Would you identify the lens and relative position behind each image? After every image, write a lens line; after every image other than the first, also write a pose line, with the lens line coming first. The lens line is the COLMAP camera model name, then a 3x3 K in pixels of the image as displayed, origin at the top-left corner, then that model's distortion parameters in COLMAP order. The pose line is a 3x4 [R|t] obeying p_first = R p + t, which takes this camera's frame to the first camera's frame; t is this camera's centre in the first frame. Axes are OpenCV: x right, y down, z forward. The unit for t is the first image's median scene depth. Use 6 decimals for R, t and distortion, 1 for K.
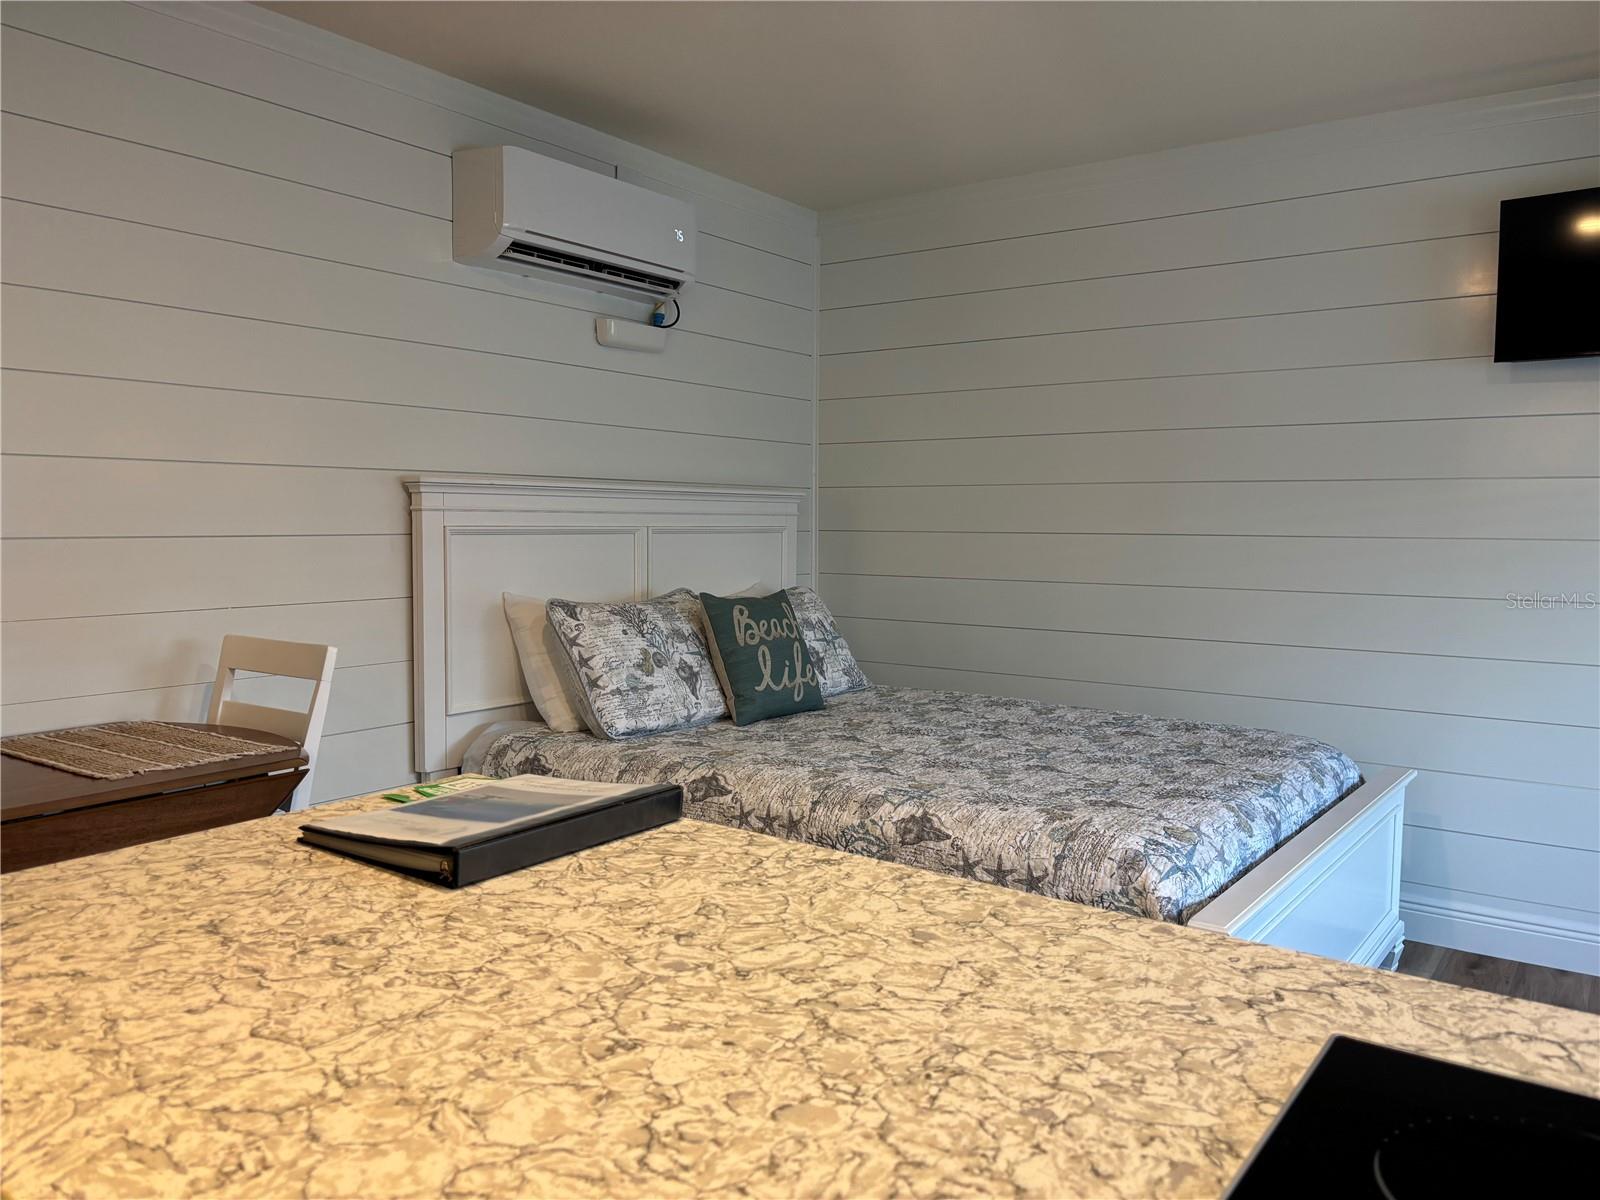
lens RADIAL K [[1212.5, 0, 795.7], [0, 1212.5, 615.4], [0, 0, 1]] dist [0.061781, -0.068141]
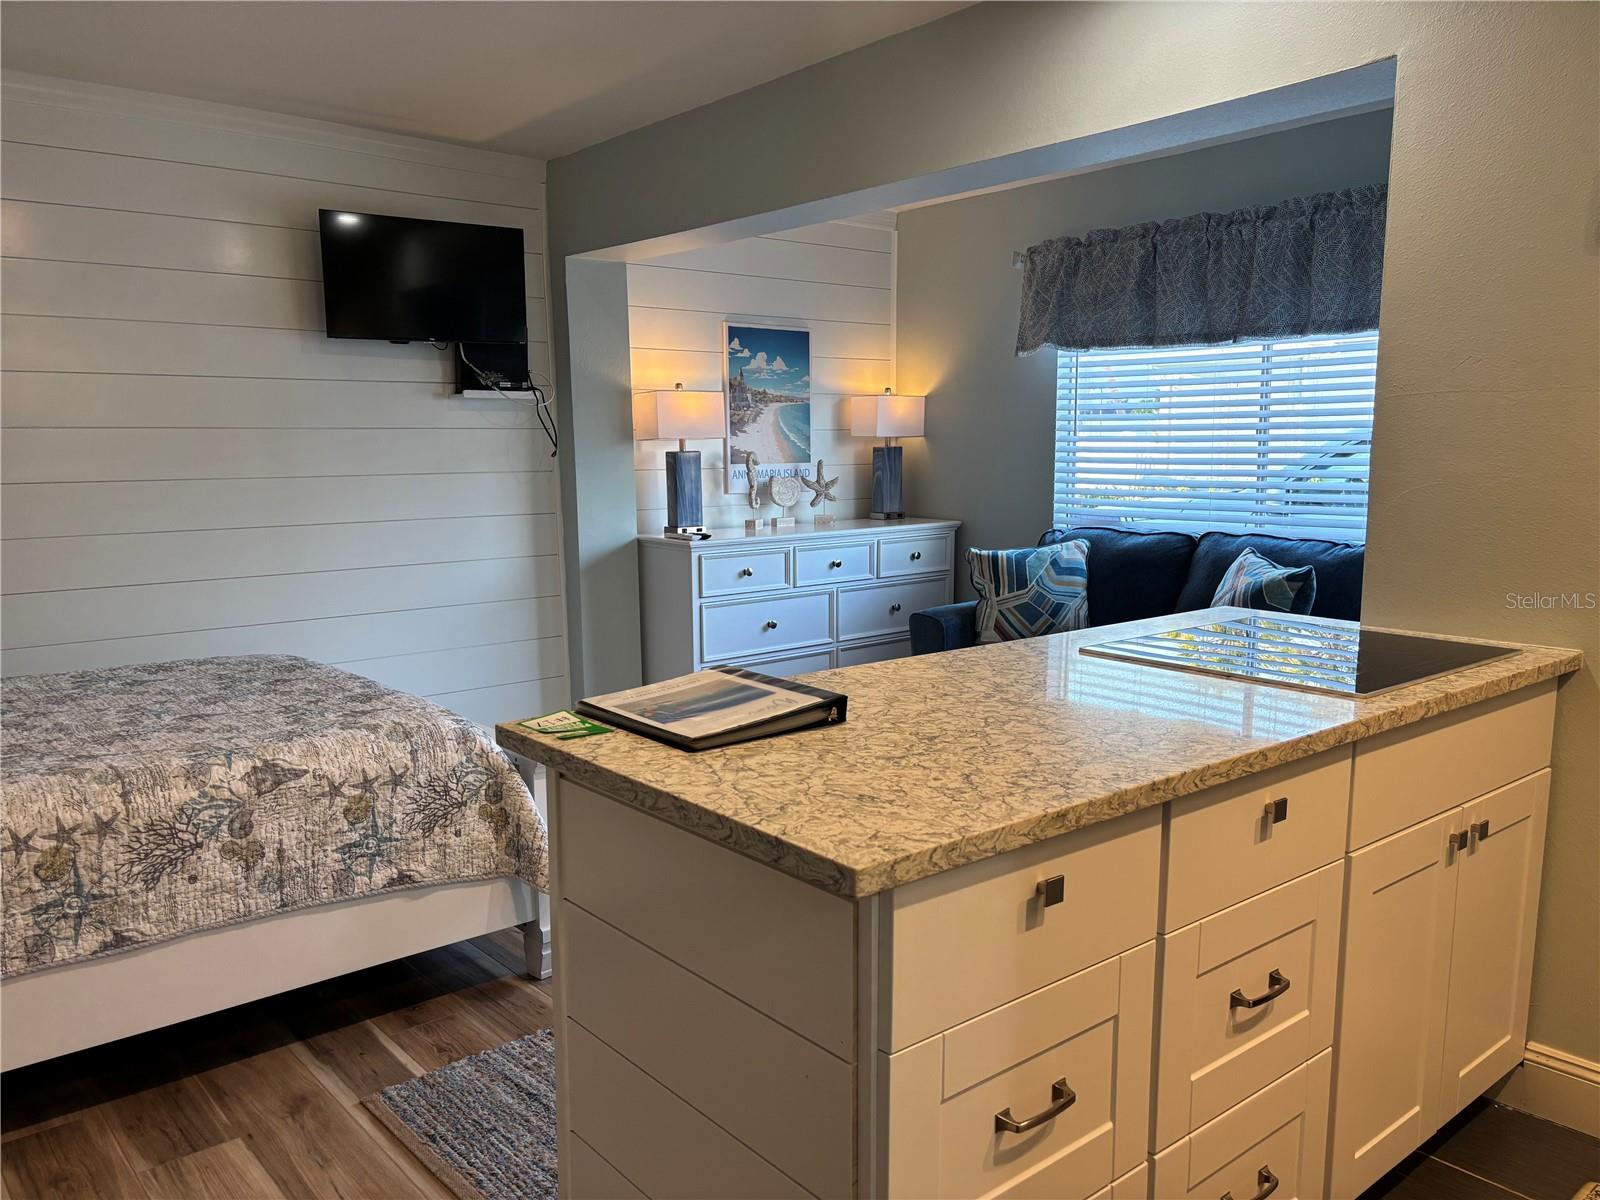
lens RADIAL K [[1212.5, 0, 823.5], [0, 1212.5, 601.5], [0, 0, 1]] dist [0.061781, -0.068141]
pose [[0.227994, -0.136444, 0.964055, -0.789543], [0.093548, 0.988622, 0.117797, -0.049609], [-0.969158, 0.063329, 0.238164, 0.295824]]
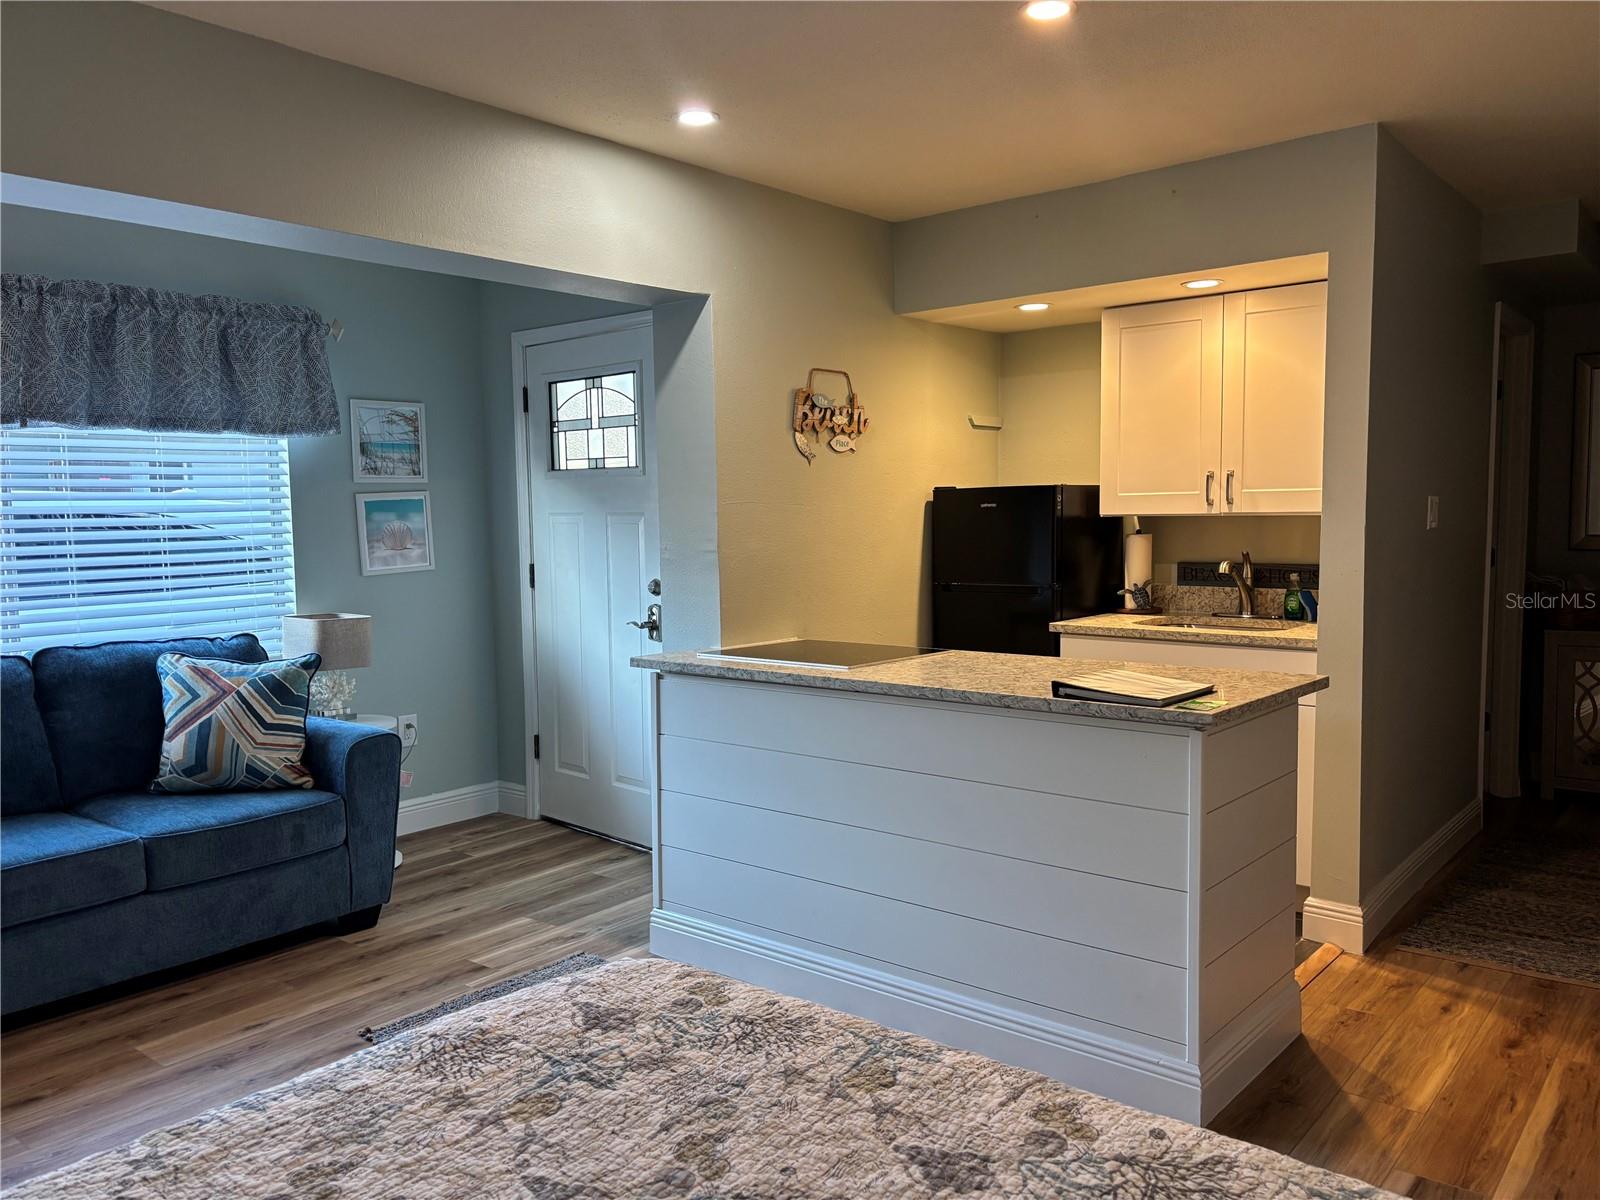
lens RADIAL K [[1212.5, 0, 797.2], [0, 1212.5, 603.0], [0, 0, 1]] dist [0.061781, -0.068141]
pose [[-0.997748, 0.002601, 0.067031, 0.113525], [0.013540, 0.986489, 0.163264, -0.186395], [-0.065701, 0.163804, -0.984303, 1.687379]]
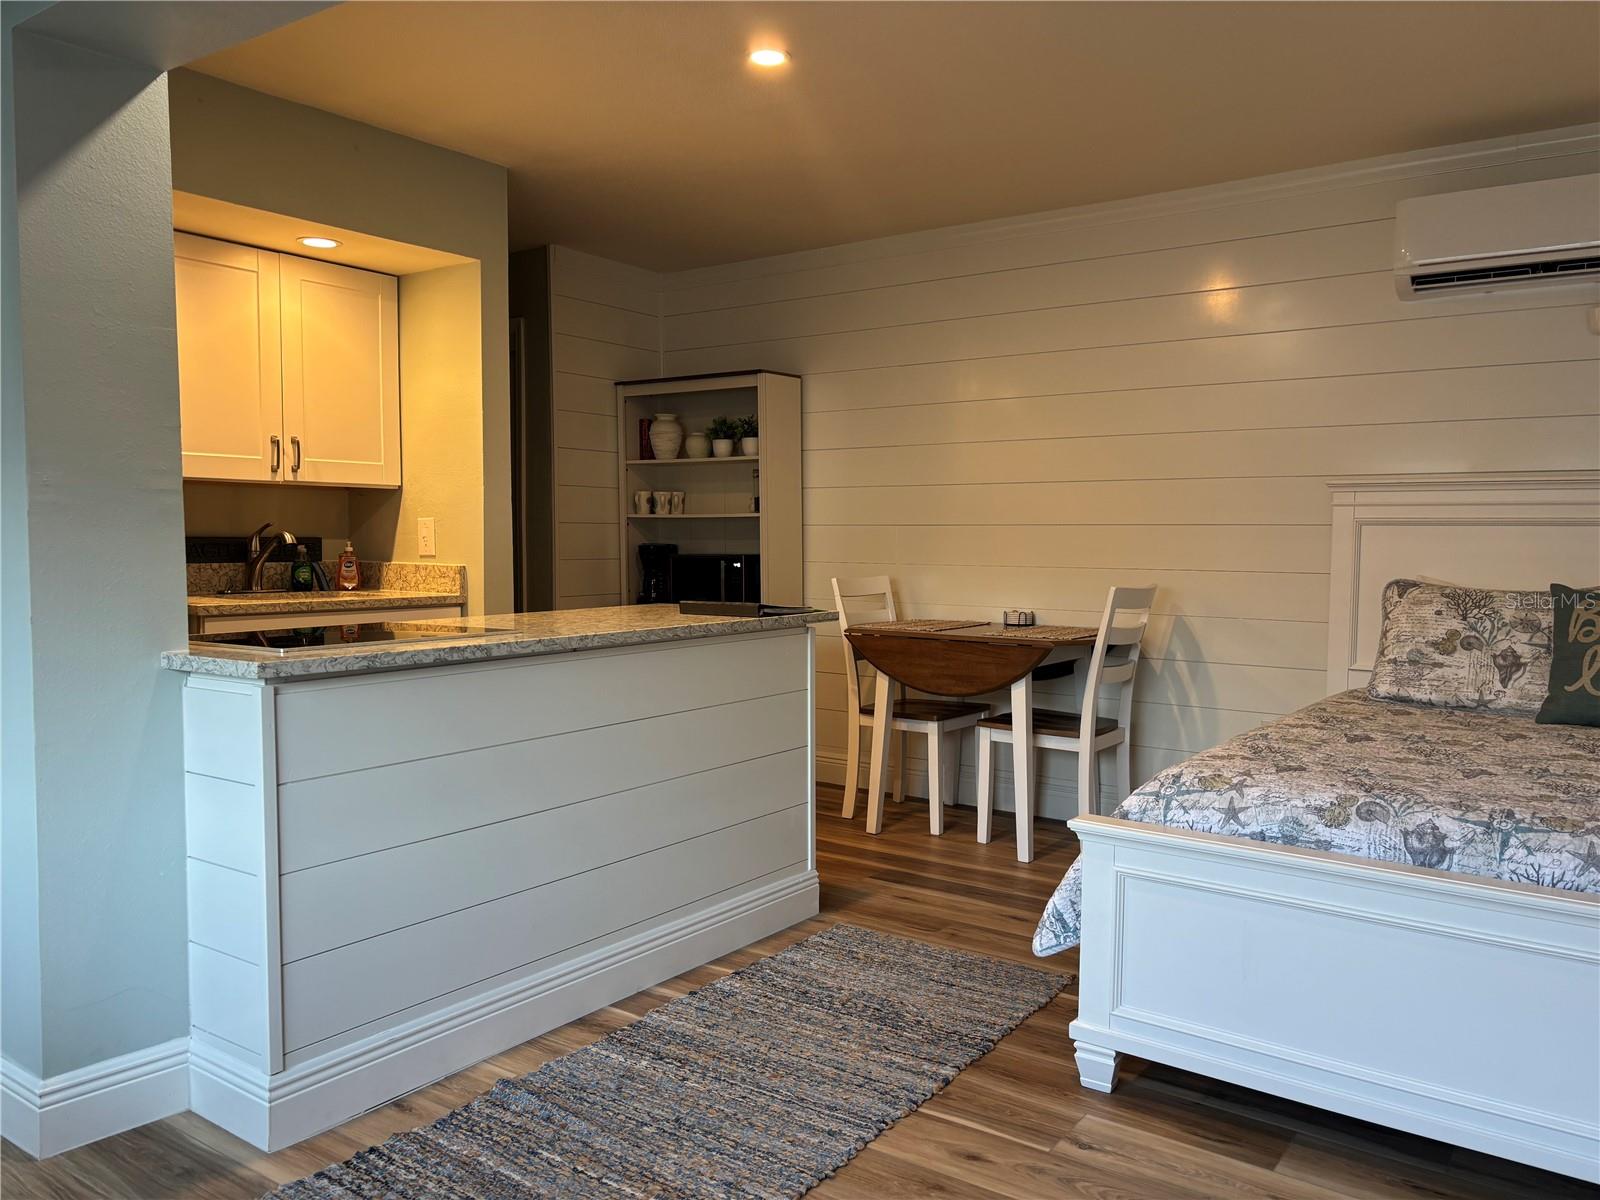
lens RADIAL K [[1212.5, 0, 814.3], [0, 1212.5, 602.6], [0, 0, 1]] dist [0.061781, -0.068141]
pose [[0.004245, 0.051922, -0.998642, 1.332463], [-0.090146, 0.994605, 0.051329, -0.001670], [0.995920, 0.089805, 0.008902, 0.604265]]
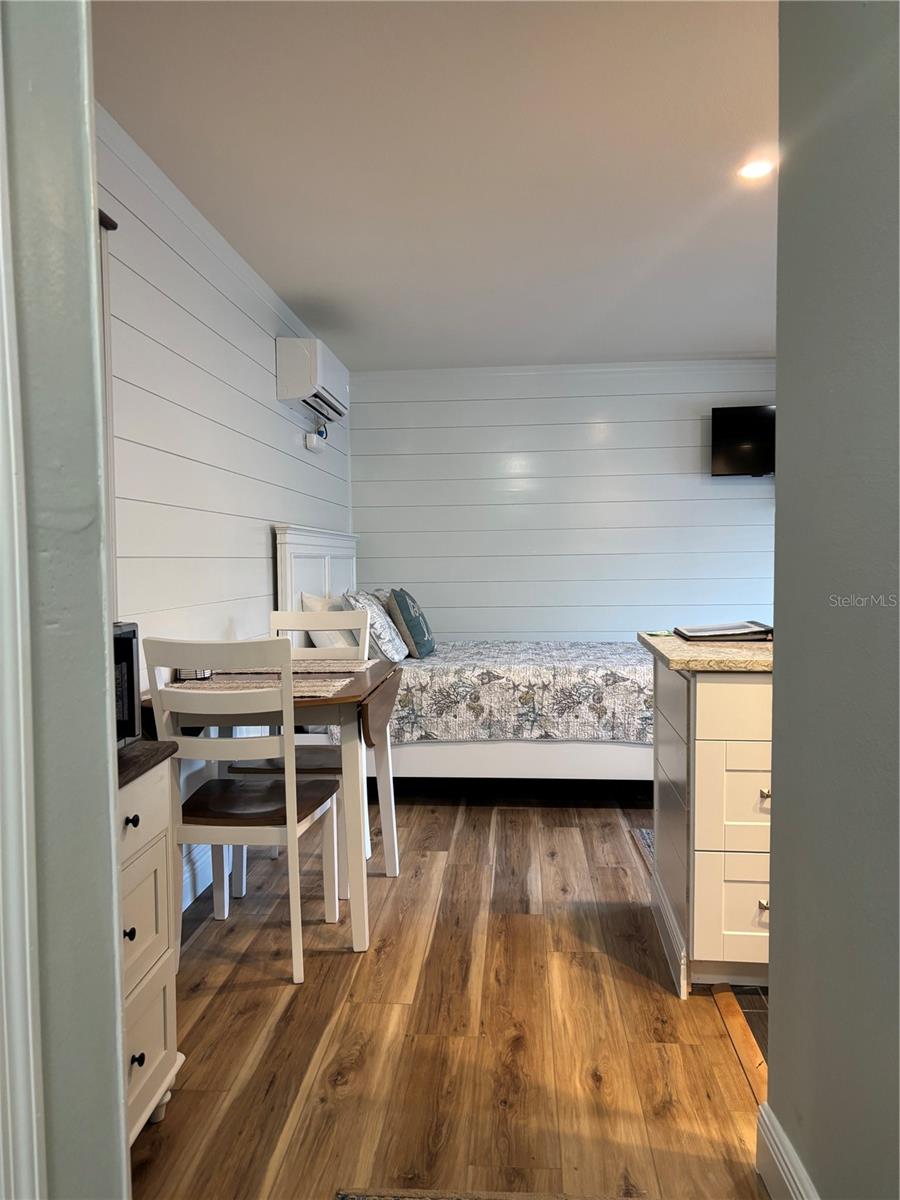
lens RADIAL K [[909.4, 0, 441.8], [0, 909.4, 591.0], [0, 0, 1]] dist [0.061781, -0.068141]
pose [[0.858790, -0.036715, 0.511011, -1.053753], [0.062270, 0.997514, -0.032981, 0.051551], [-0.508530, 0.060144, 0.858941, -0.310041]]
